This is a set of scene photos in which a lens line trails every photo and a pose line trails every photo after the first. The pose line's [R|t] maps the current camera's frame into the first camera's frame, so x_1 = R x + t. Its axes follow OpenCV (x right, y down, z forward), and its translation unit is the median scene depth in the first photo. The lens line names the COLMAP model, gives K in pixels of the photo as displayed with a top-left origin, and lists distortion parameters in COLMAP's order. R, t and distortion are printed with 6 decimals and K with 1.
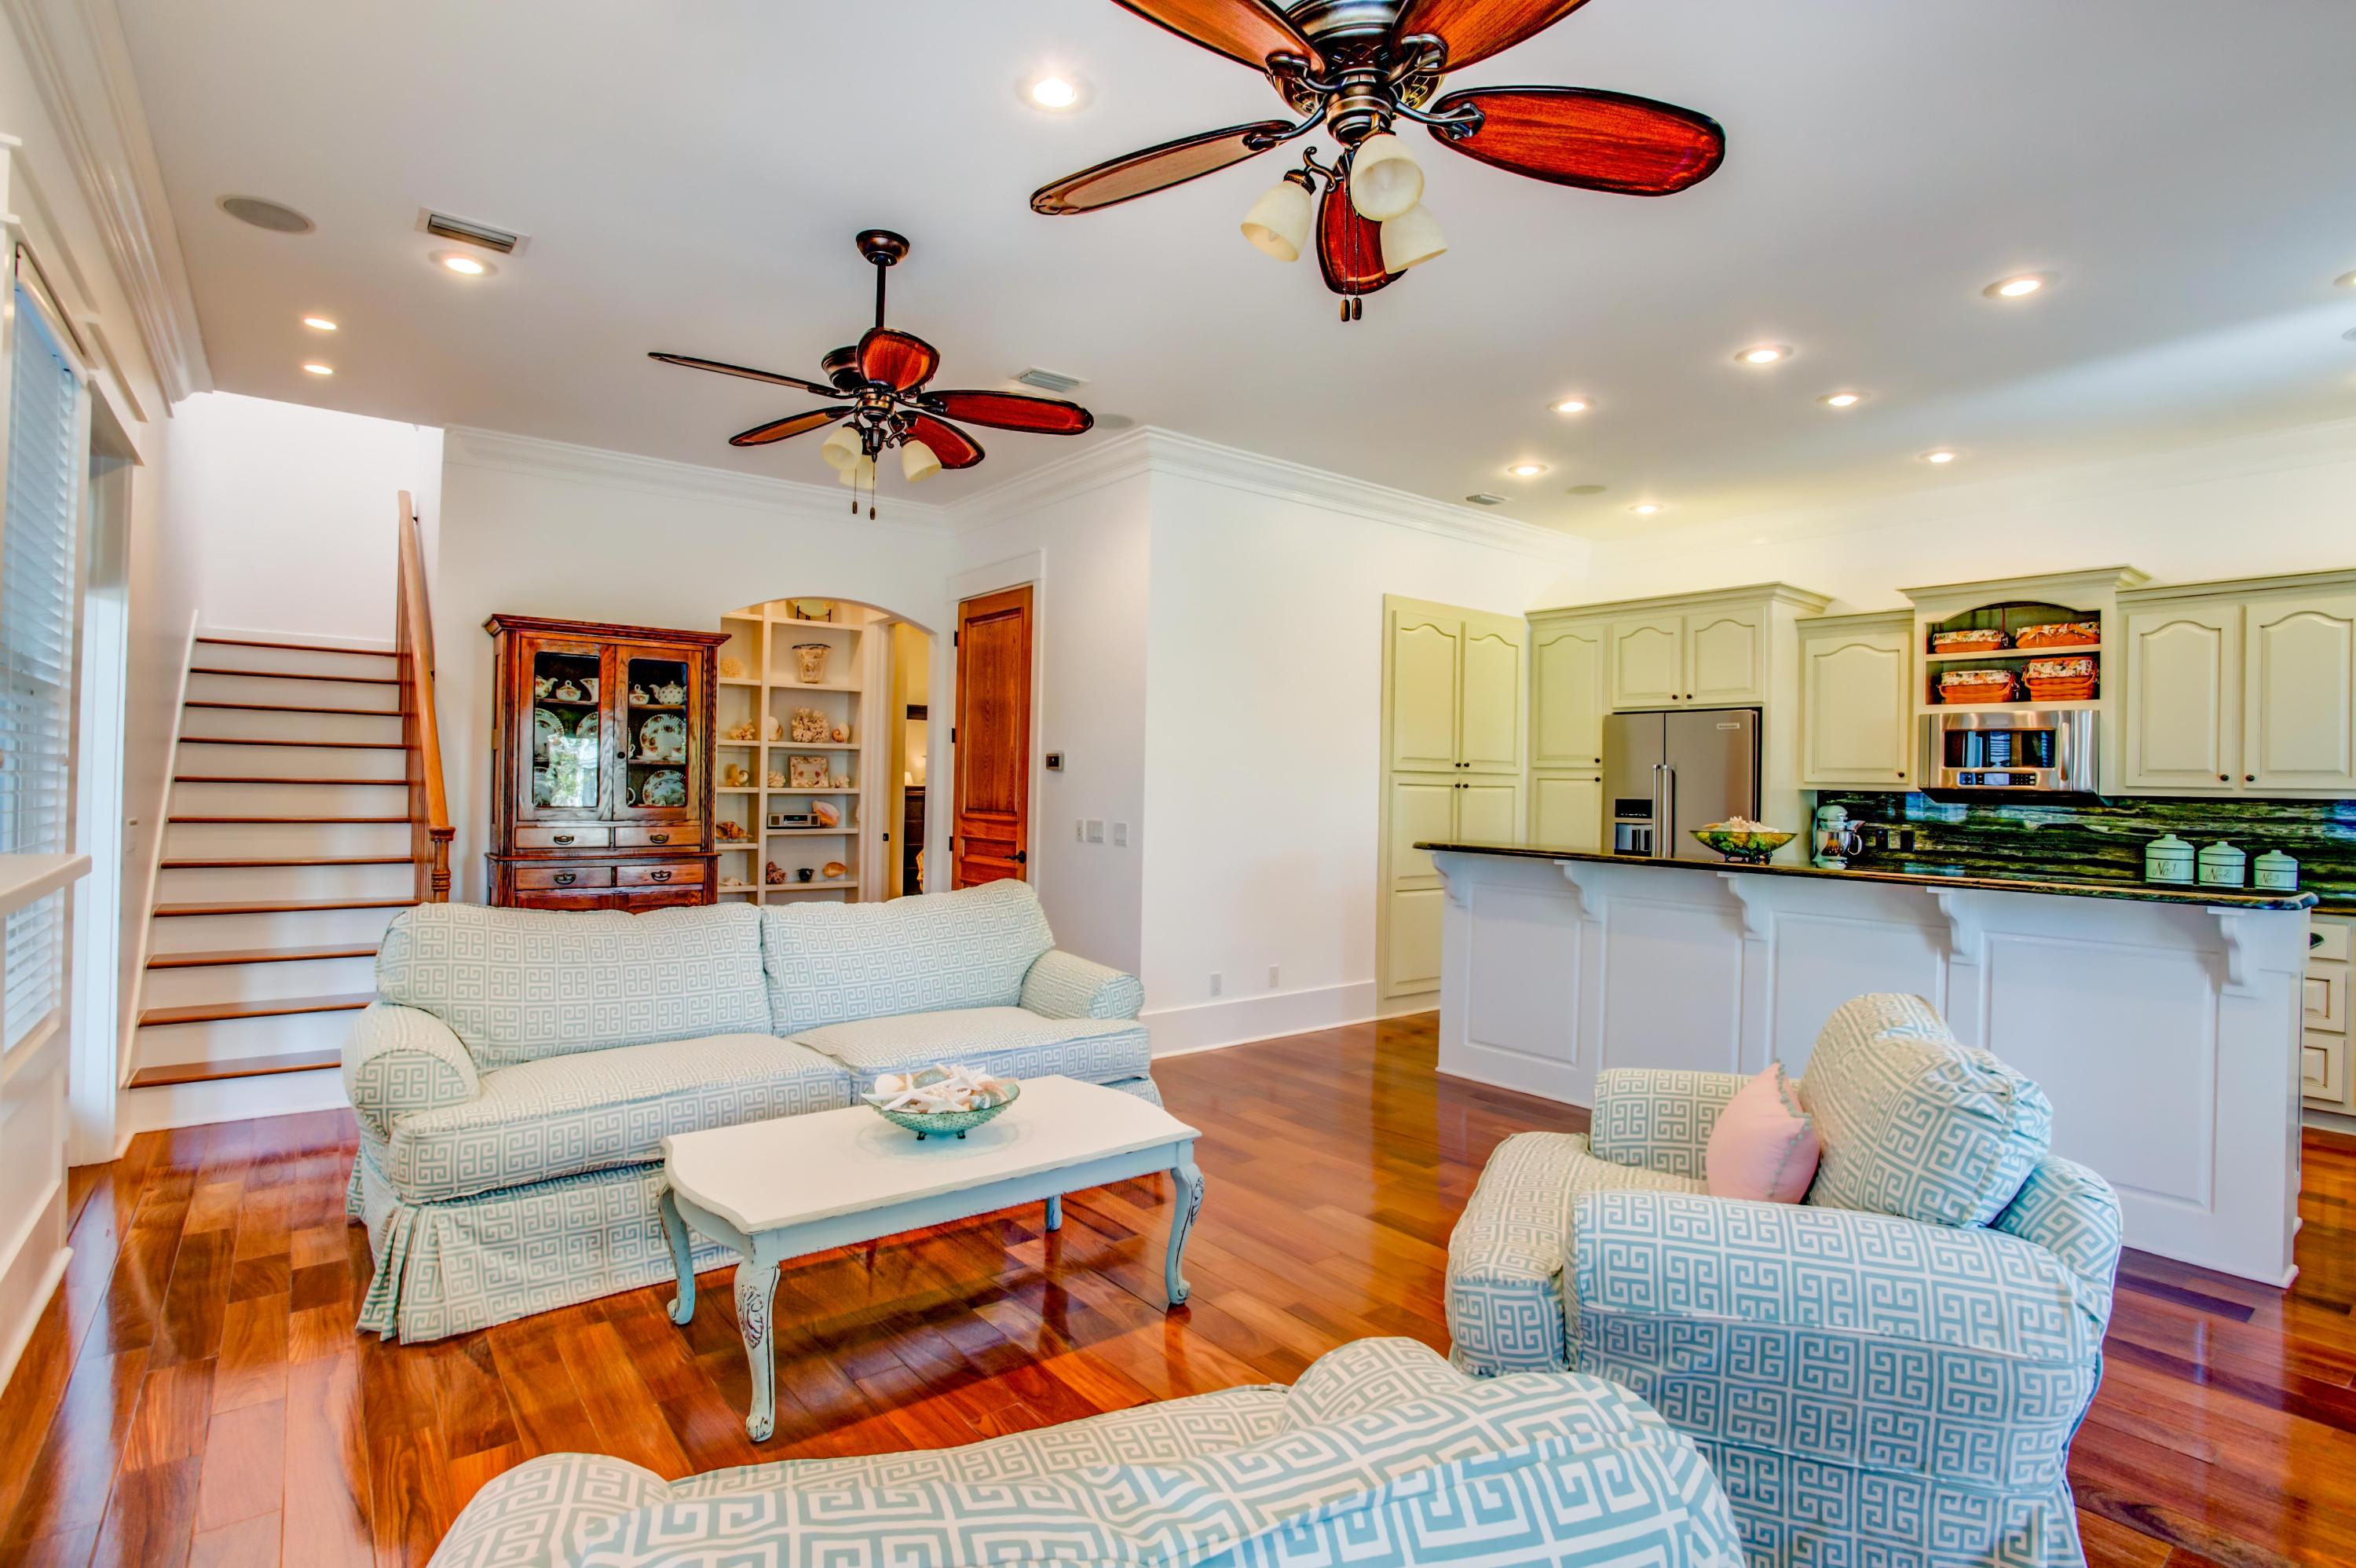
lens RADIAL K [[1146.6, 0, 1165.0], [0, 1146.6, 774.7], [0, 0, 1]] dist [-0.068173, 0.026908]
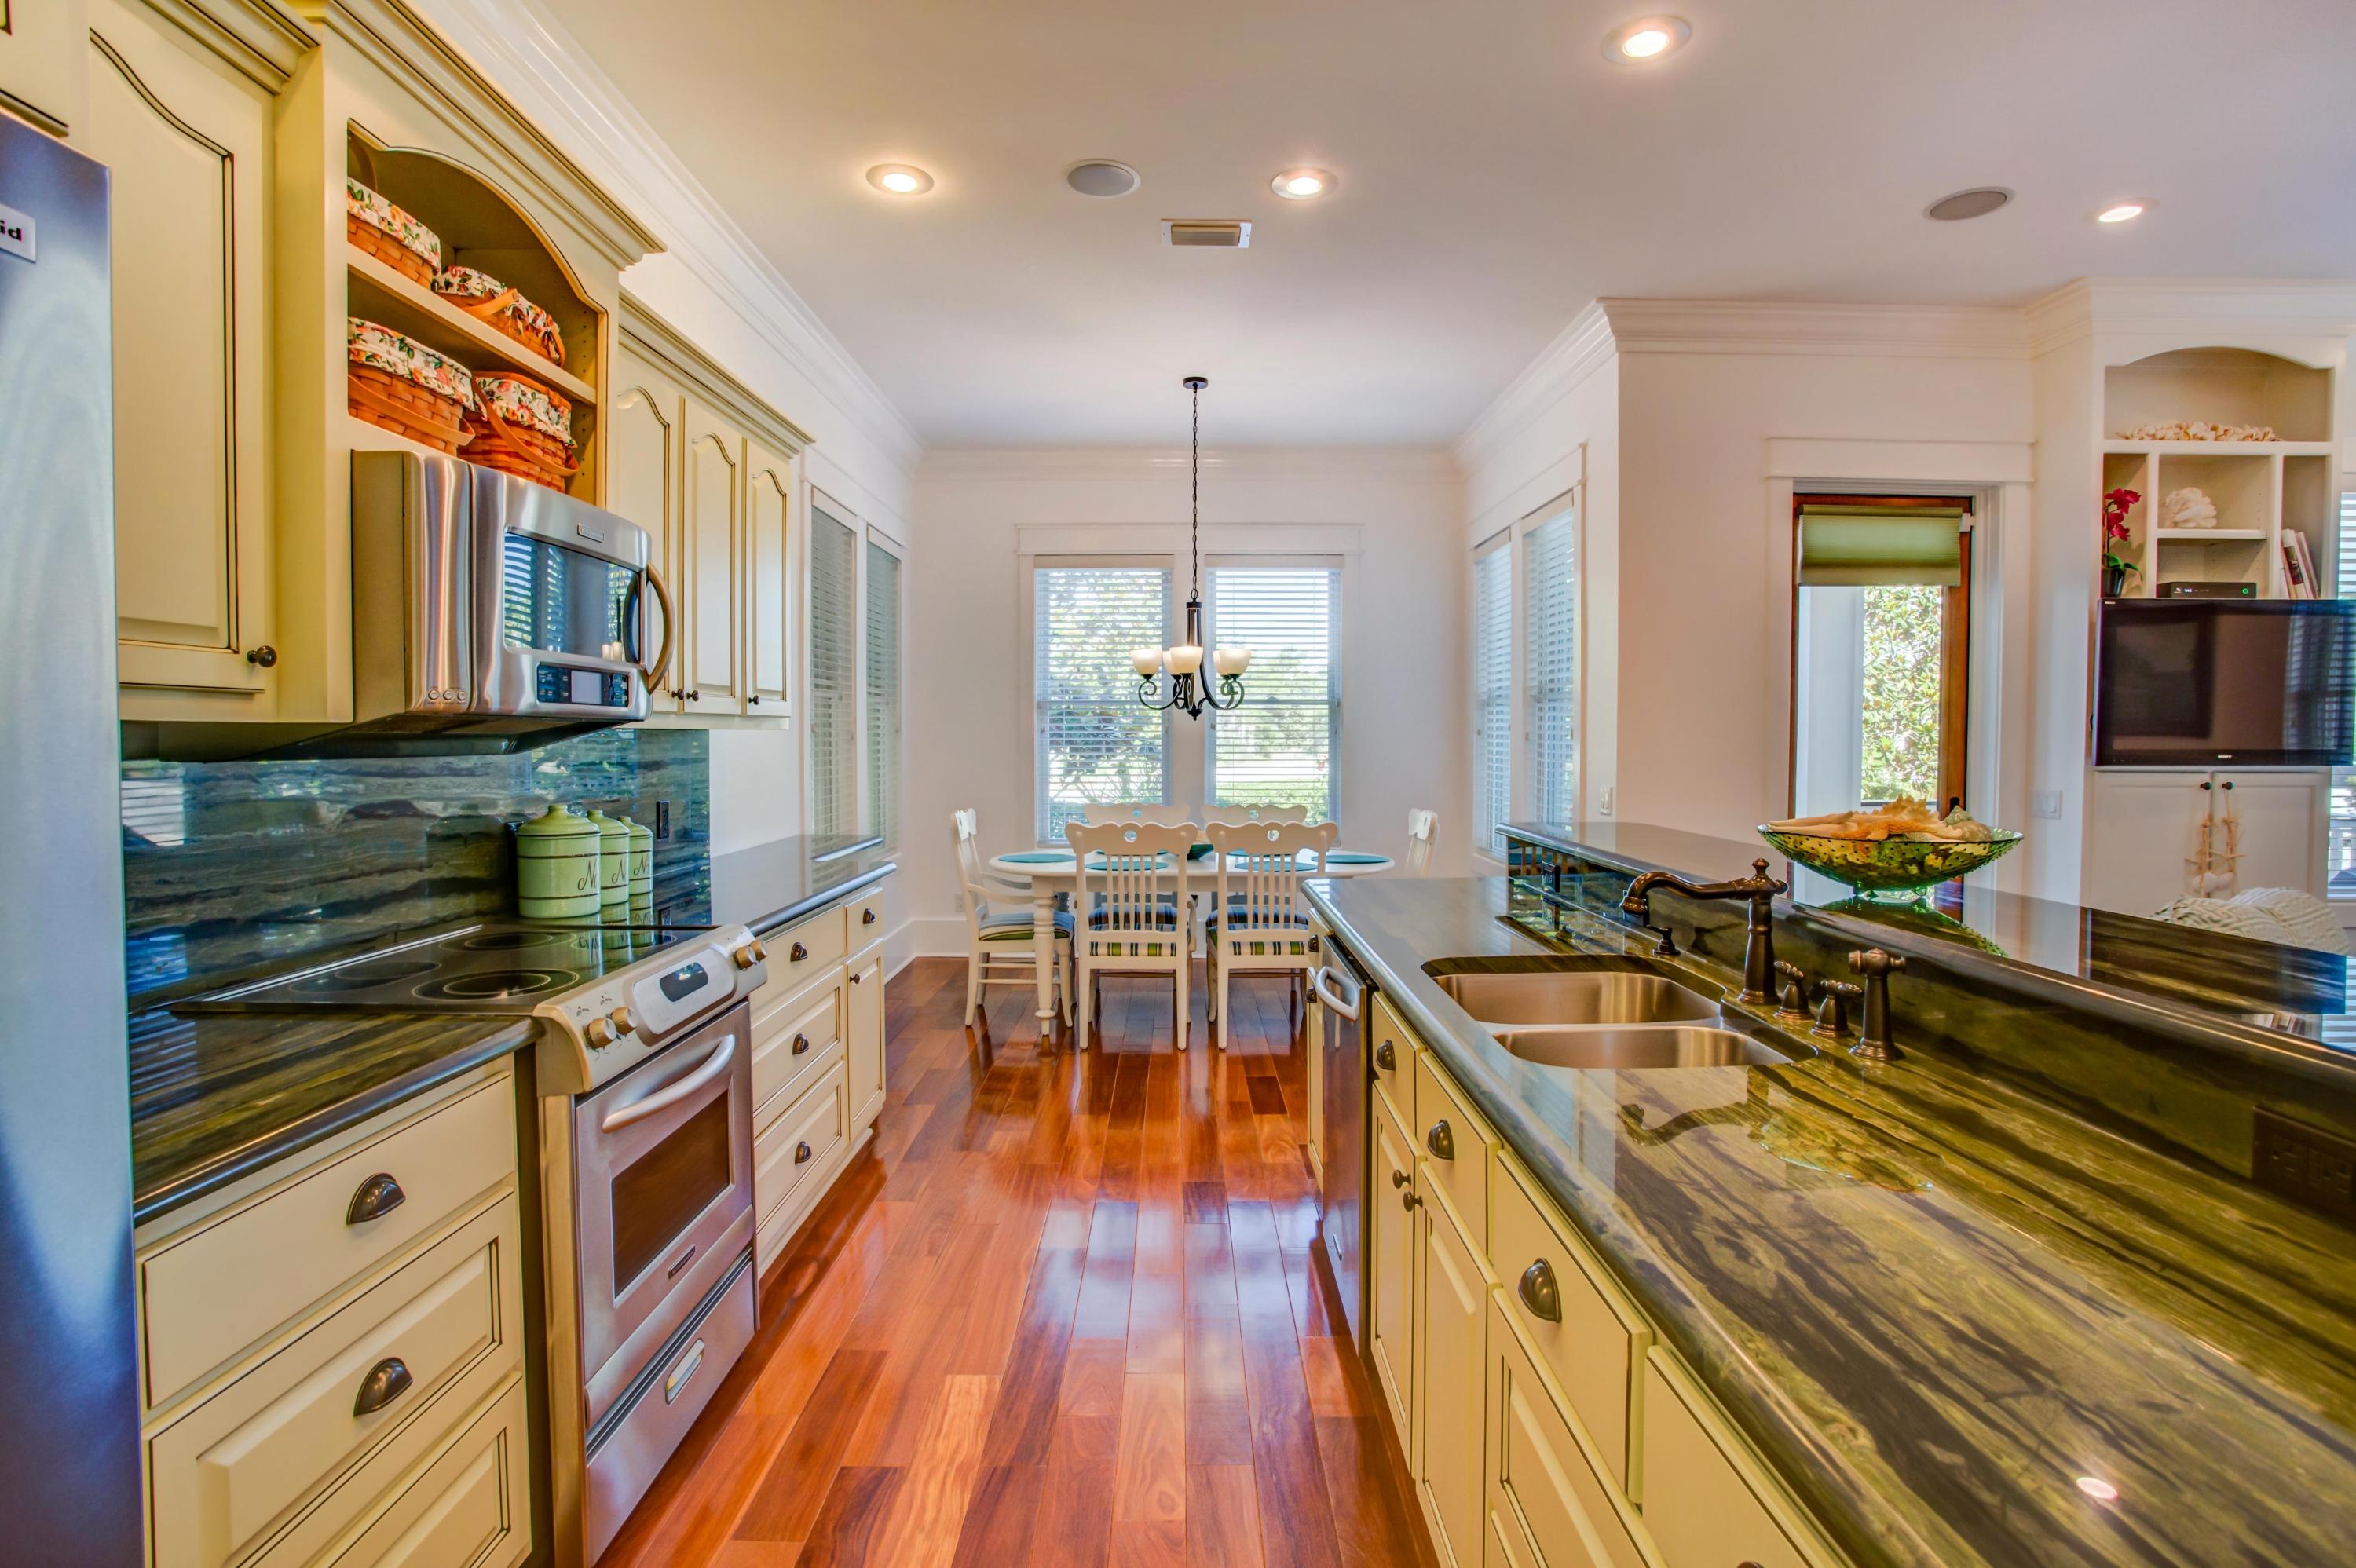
lens RADIAL K [[1146.6, 0, 1185.7], [0, 1146.6, 773.7], [0, 0, 1]] dist [-0.068173, 0.026908]
pose [[-0.795166, -0.041772, 0.604951, 0.353808], [-0.022321, 0.998965, 0.039639, 0.012822], [-0.605981, 0.018016, -0.795275, 1.135402]]
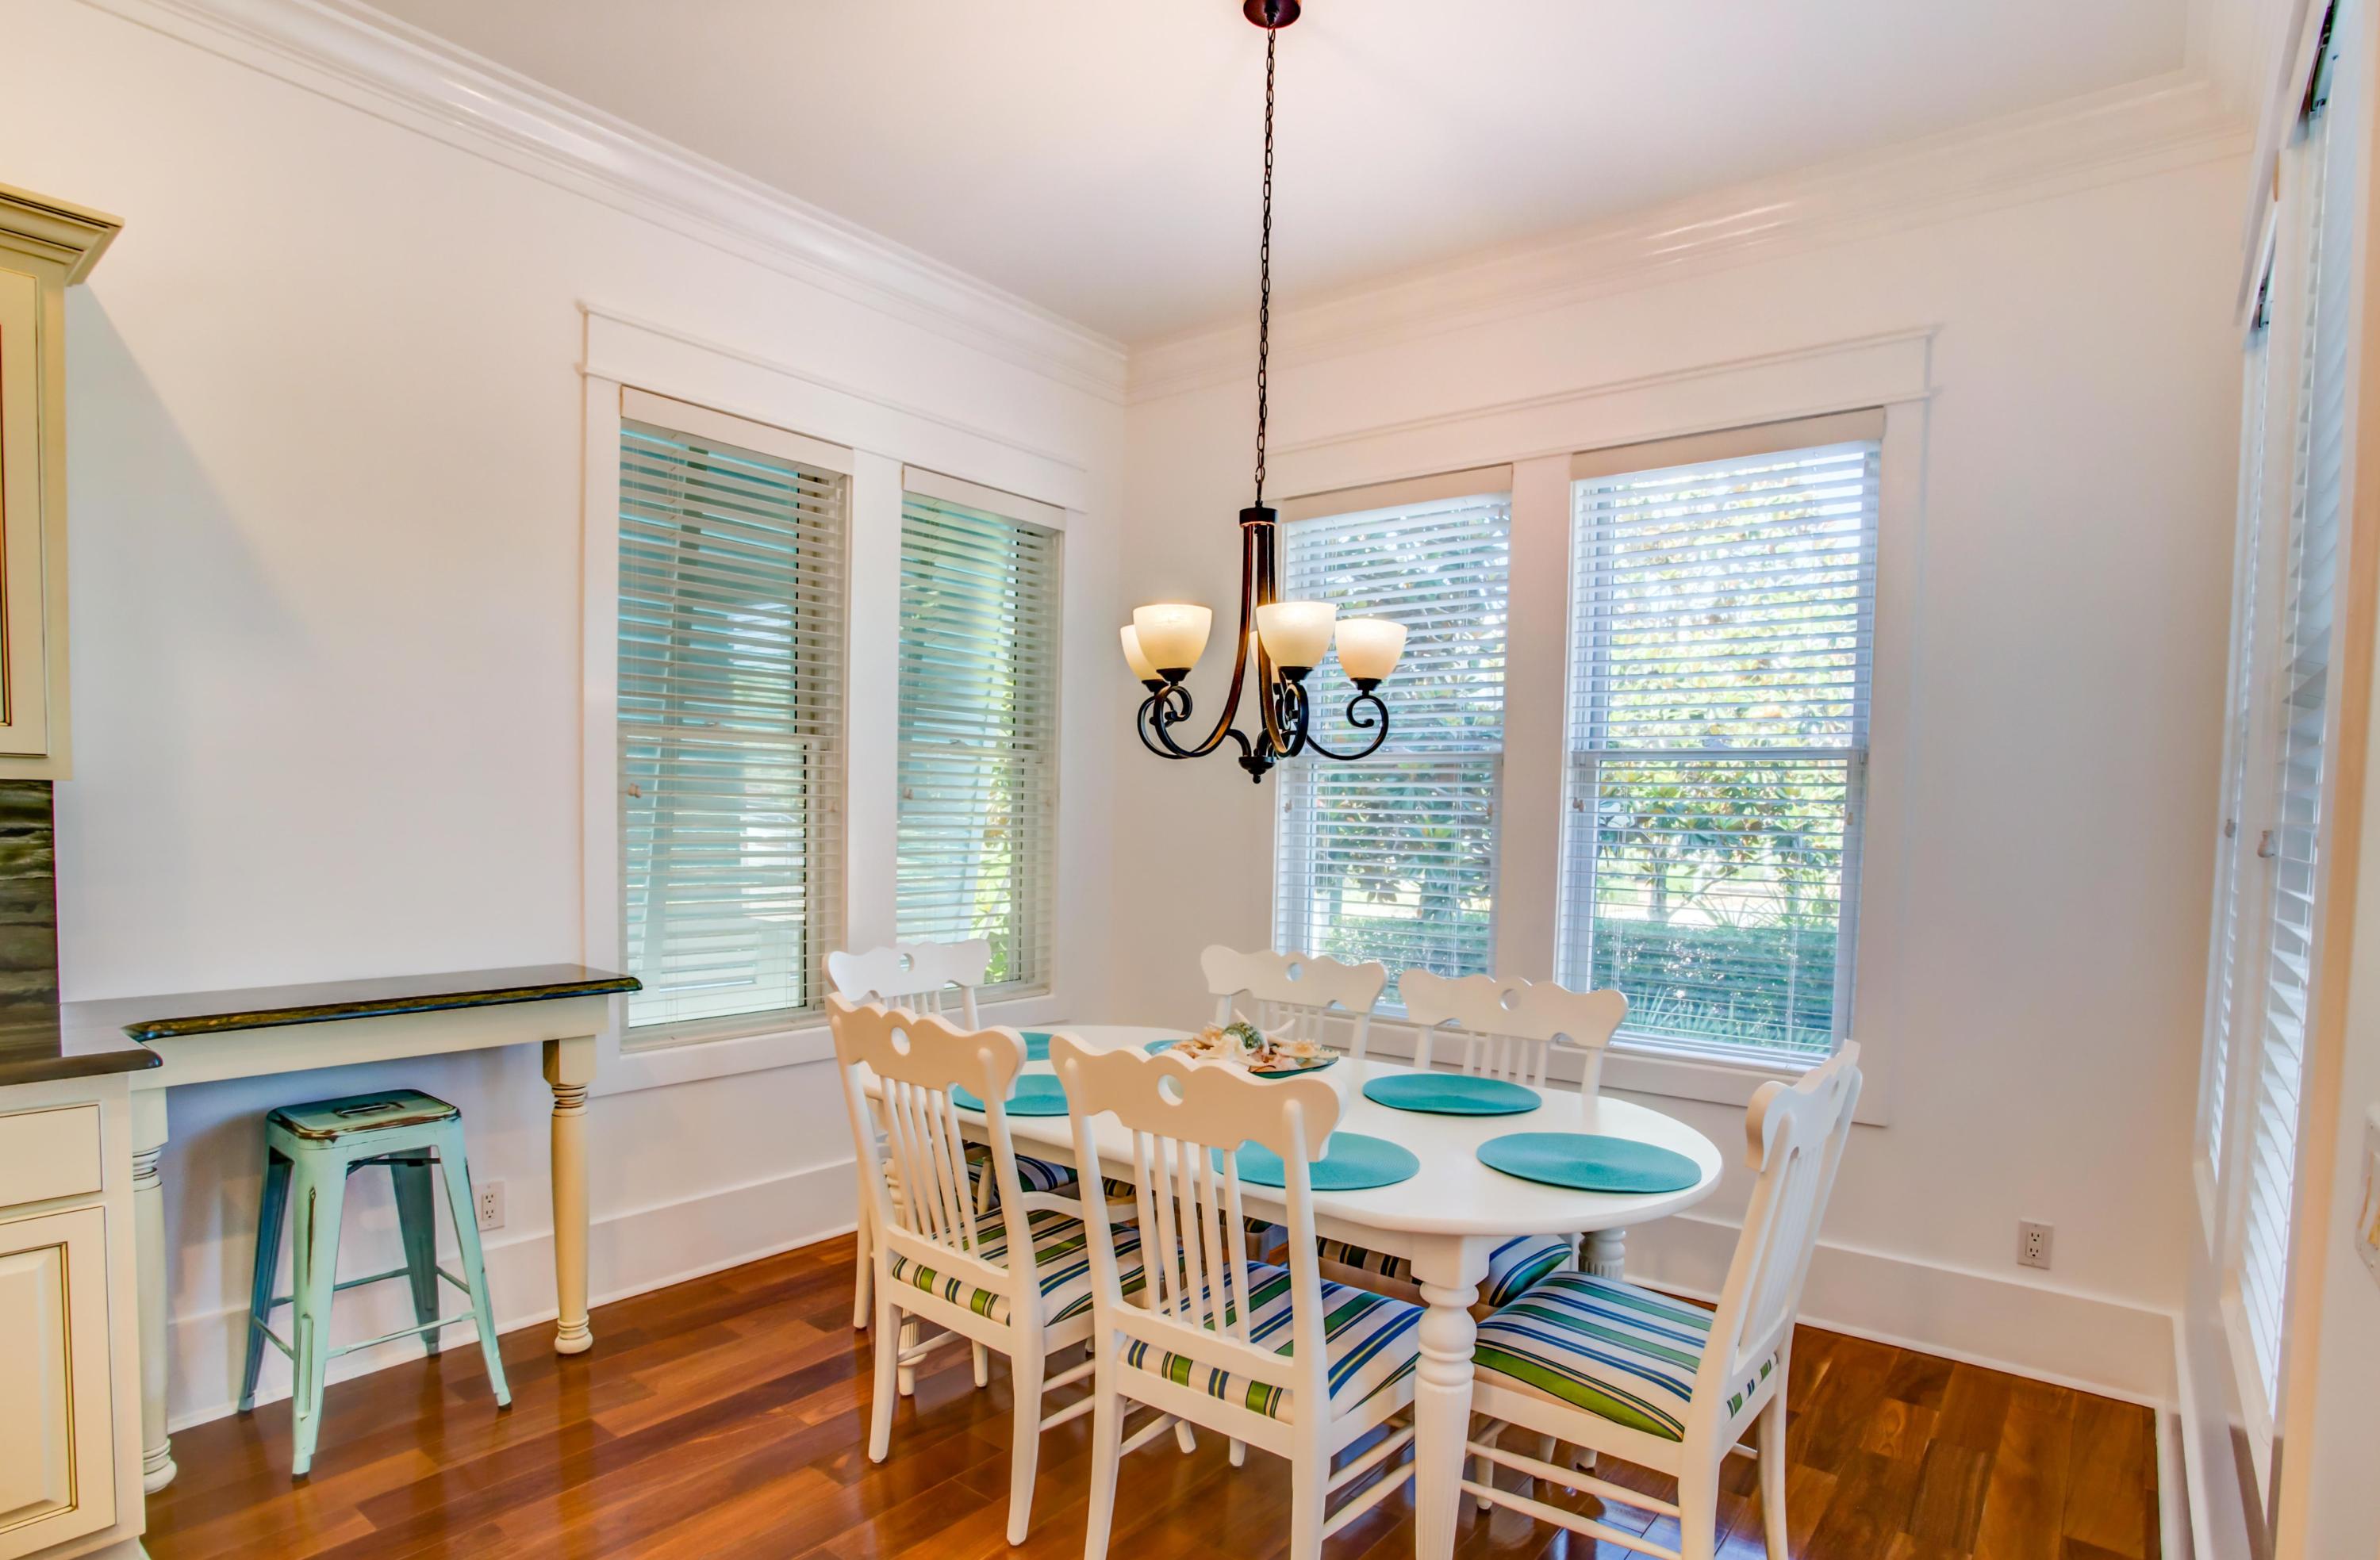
lens RADIAL K [[1224.2, 0, 1187.9], [0, 1224.2, 890.0], [0, 0, 1]] dist [-0.052762, 0.003612]
pose [[-0.237693, -0.089777, 0.967183, 0.499299], [-0.034944, 0.995865, 0.083852, 0.009118], [-0.970712, -0.013866, -0.239847, 0.497547]]
